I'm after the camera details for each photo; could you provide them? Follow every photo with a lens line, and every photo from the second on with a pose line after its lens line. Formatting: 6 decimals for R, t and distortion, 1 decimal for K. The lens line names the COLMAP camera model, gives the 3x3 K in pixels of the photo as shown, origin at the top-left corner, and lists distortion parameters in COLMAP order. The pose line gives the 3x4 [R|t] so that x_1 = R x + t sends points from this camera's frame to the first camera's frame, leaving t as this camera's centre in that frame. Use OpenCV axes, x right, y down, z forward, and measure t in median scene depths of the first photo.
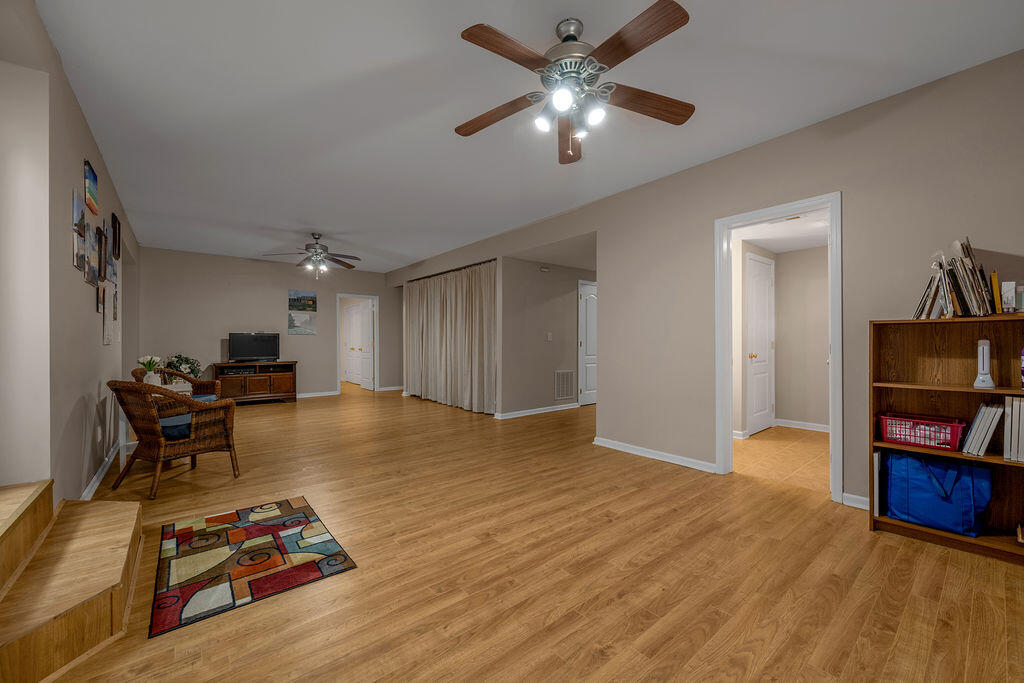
lens RADIAL K [[420.5, 0, 511.7], [0, 420.5, 342.0], [0, 0, 1]] dist [-0.008902, 0.000919]
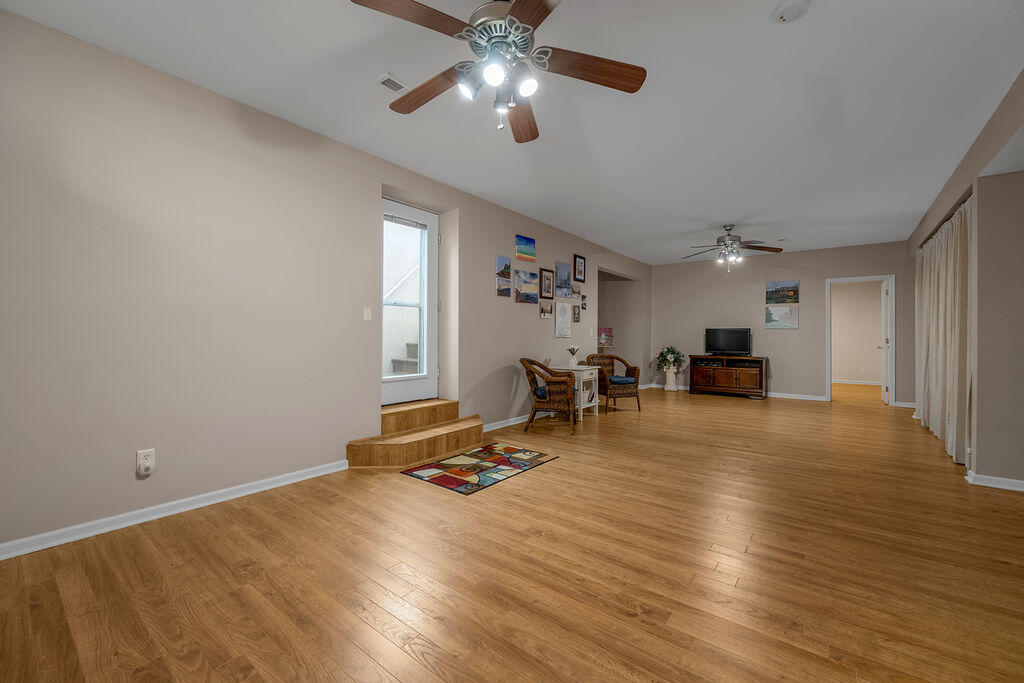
lens RADIAL K [[420.5, 0, 510.7], [0, 420.5, 336.1], [0, 0, 1]] dist [-0.008902, 0.000919]
pose [[0.189382, 0.003777, -0.981896, 0.764823], [-0.005900, 0.999979, 0.002709, -0.003861], [0.981886, 0.005280, 0.189400, 0.636441]]
